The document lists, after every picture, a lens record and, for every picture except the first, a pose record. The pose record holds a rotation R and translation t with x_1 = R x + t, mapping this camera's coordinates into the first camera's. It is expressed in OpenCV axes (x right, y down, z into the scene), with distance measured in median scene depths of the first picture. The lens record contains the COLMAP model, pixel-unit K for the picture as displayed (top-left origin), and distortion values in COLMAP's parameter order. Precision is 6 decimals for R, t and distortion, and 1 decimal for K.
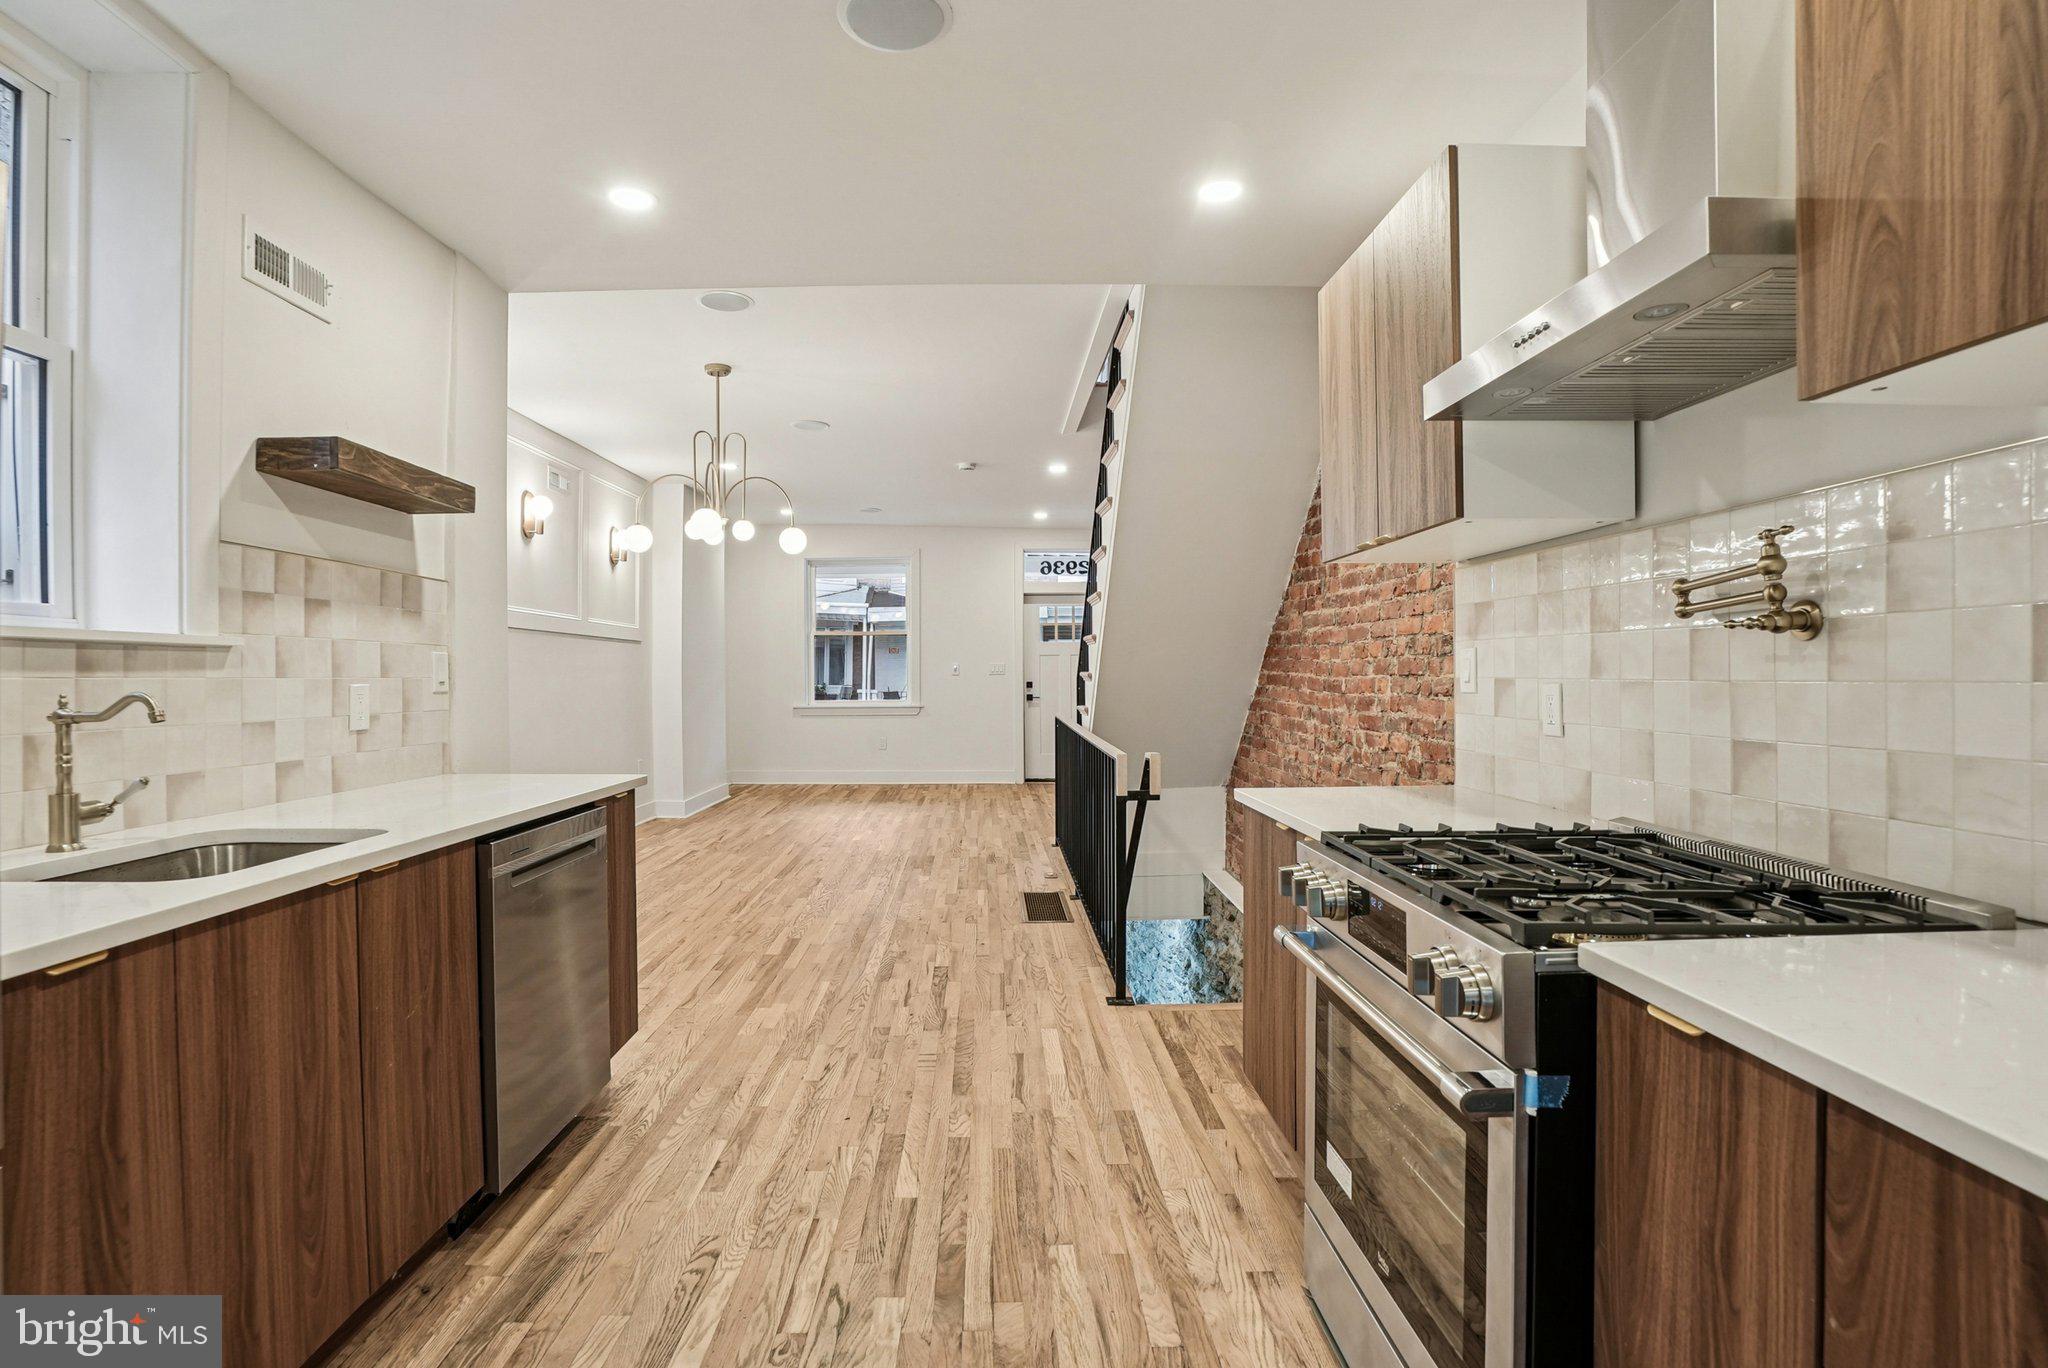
lens RADIAL K [[933.3, 0, 1026.2], [0, 933.3, 693.1], [0, 0, 1]] dist [-0.053670, 0.000135]
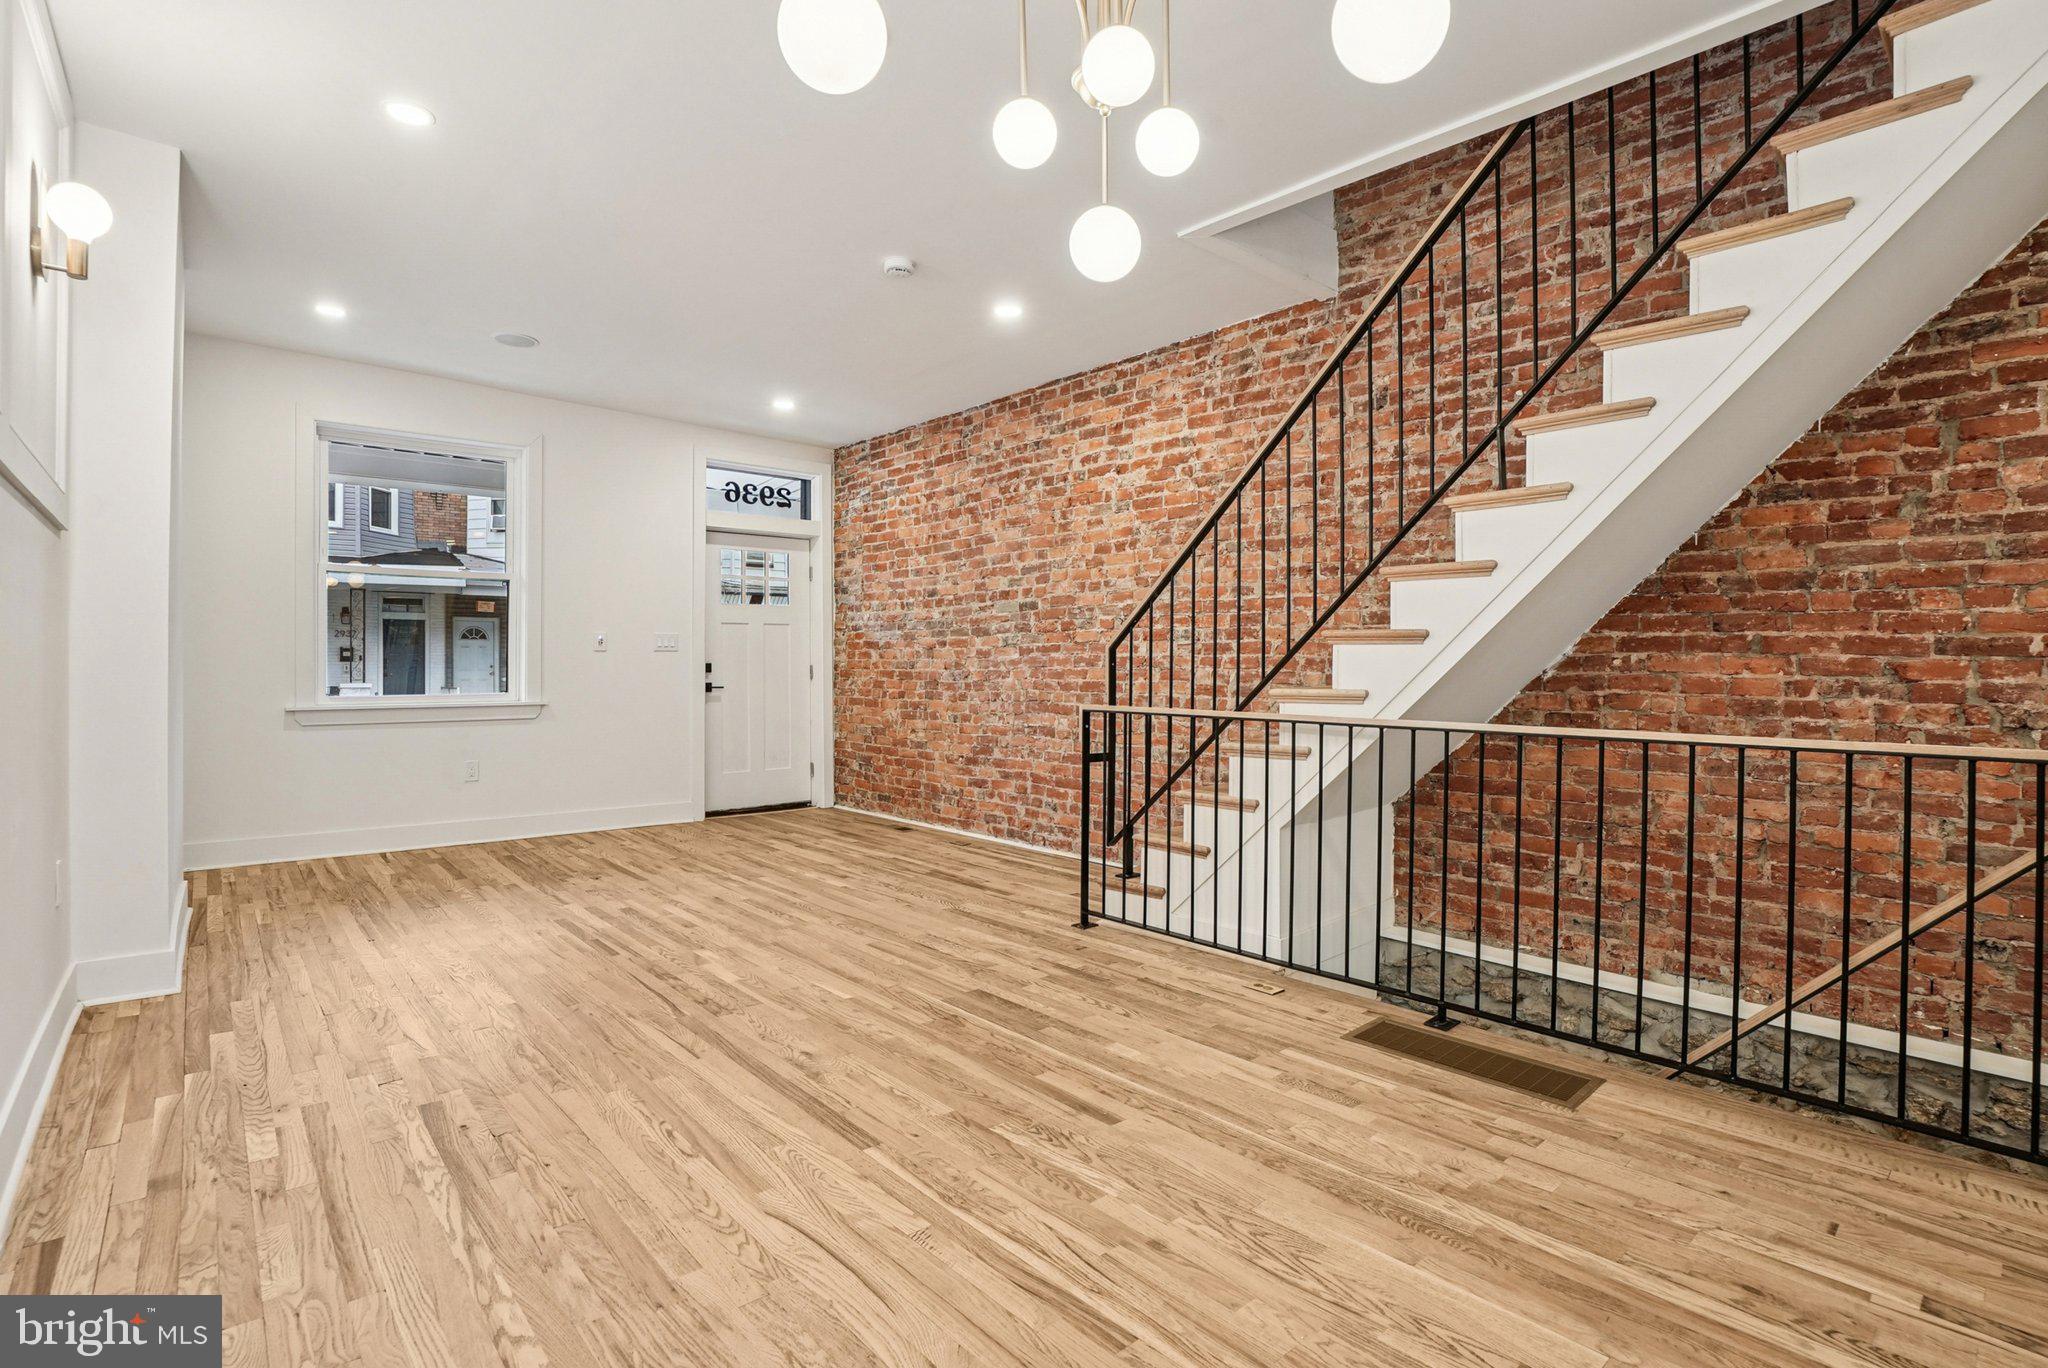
lens RADIAL K [[956.4, 0, 1023.5], [0, 956.4, 675.4], [0, 0, 1]] dist [-0.074181, 0.019997]
pose [[0.777711, -0.002249, 0.628618, -1.342263], [0.010916, 0.999891, -0.009928, 0.029848], [-0.628528, 0.014583, 0.777651, 1.927742]]
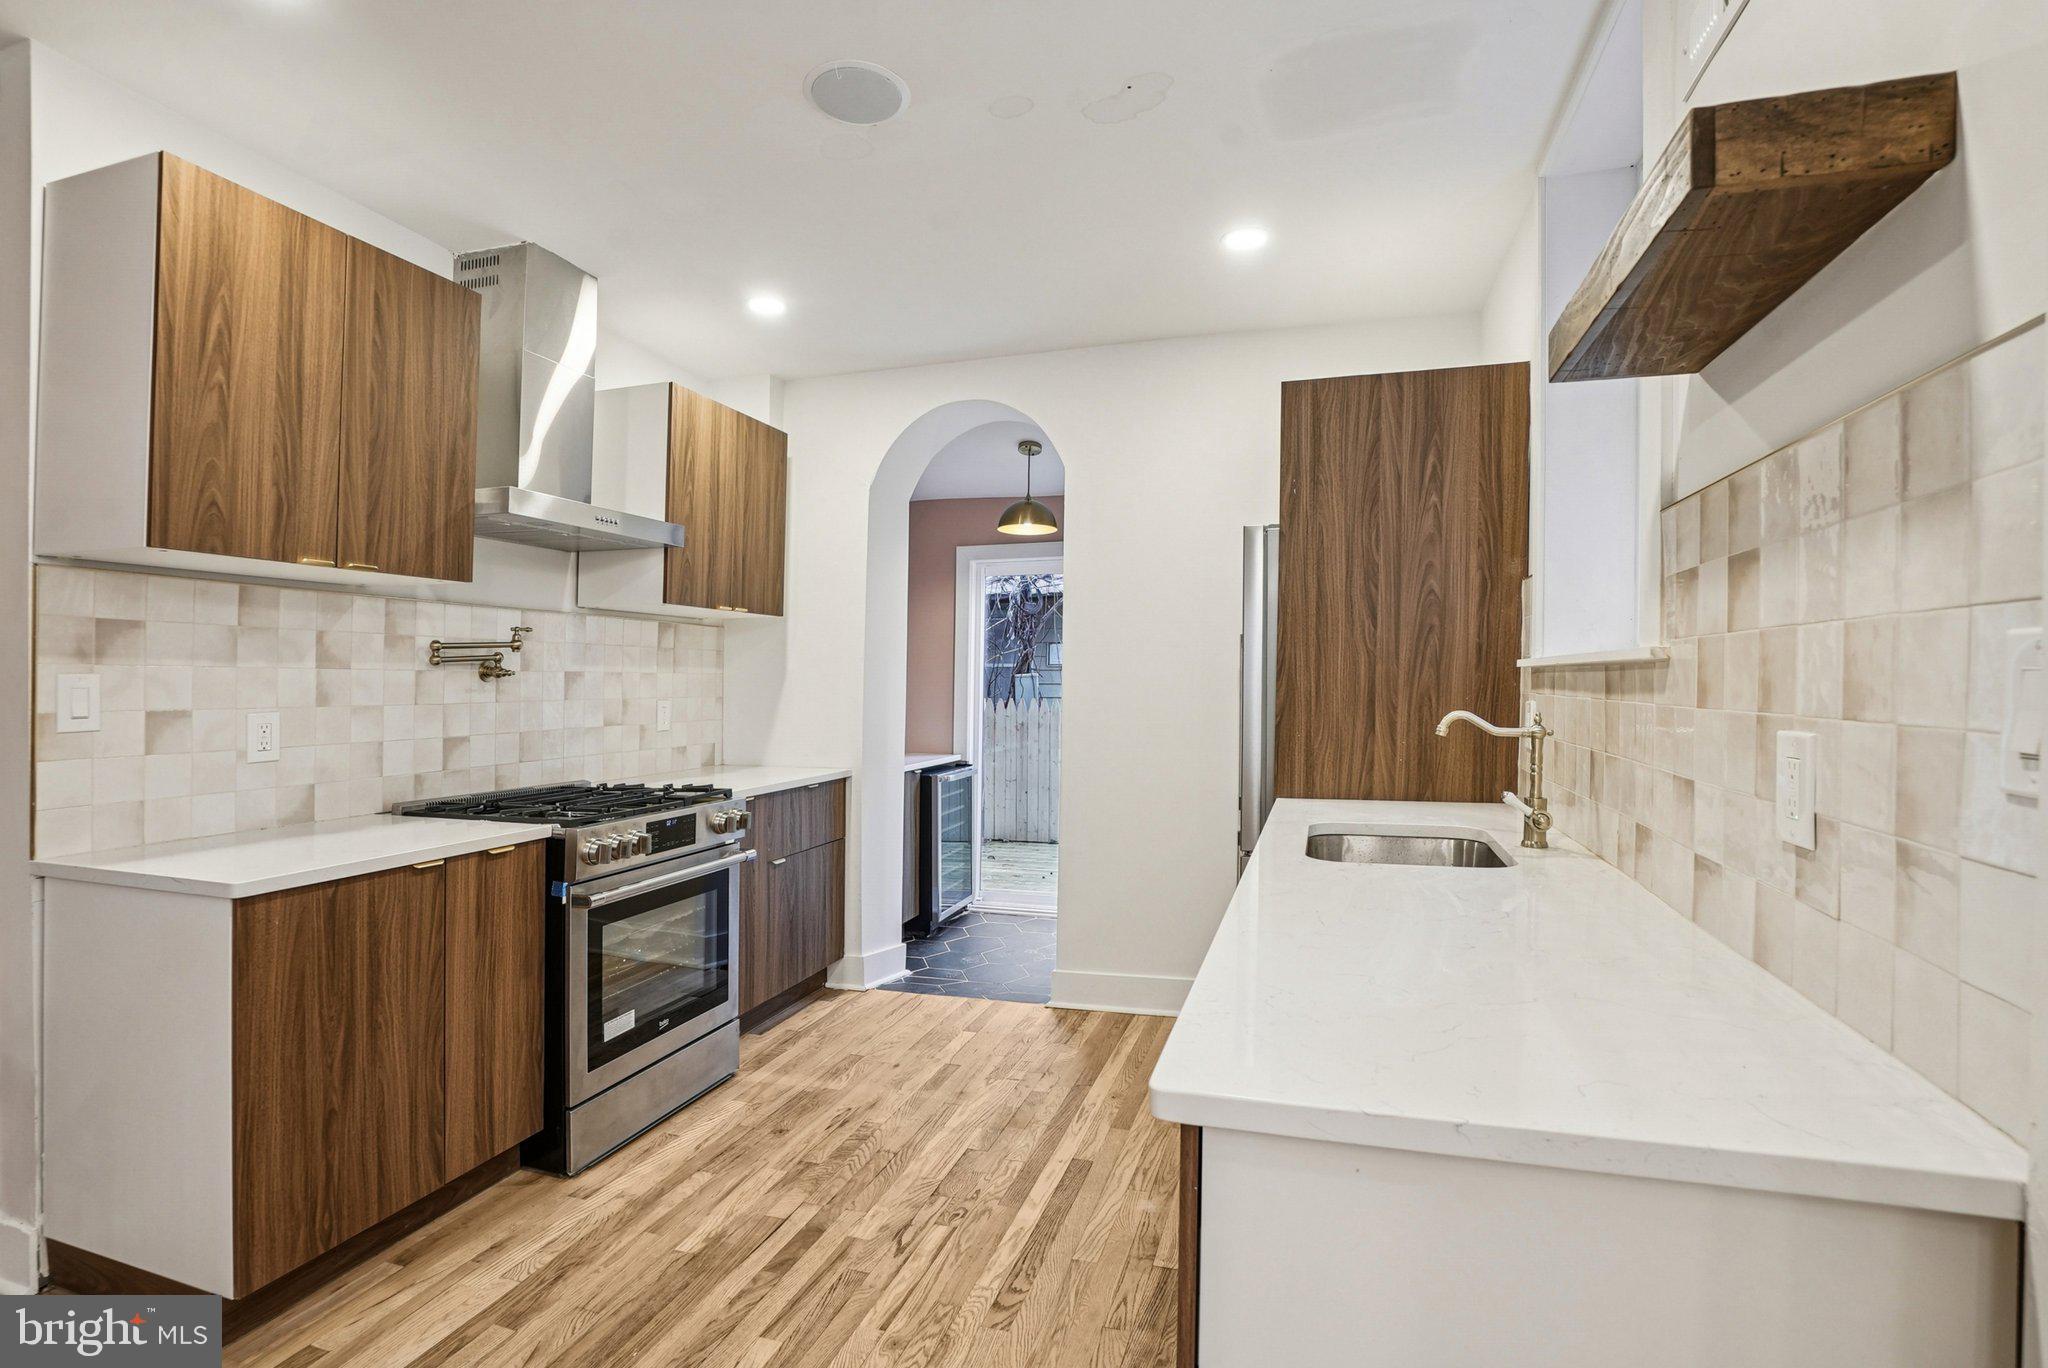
lens RADIAL K [[956.4, 0, 1023.5], [0, 956.4, 675.4], [0, 0, 1]] dist [-0.074181, 0.019997]
pose [[-0.938645, 0.010689, 0.344720, -0.711091], [0.014933, 0.999842, 0.009658, -0.056335], [-0.344562, 0.014213, -0.938656, 1.892738]]
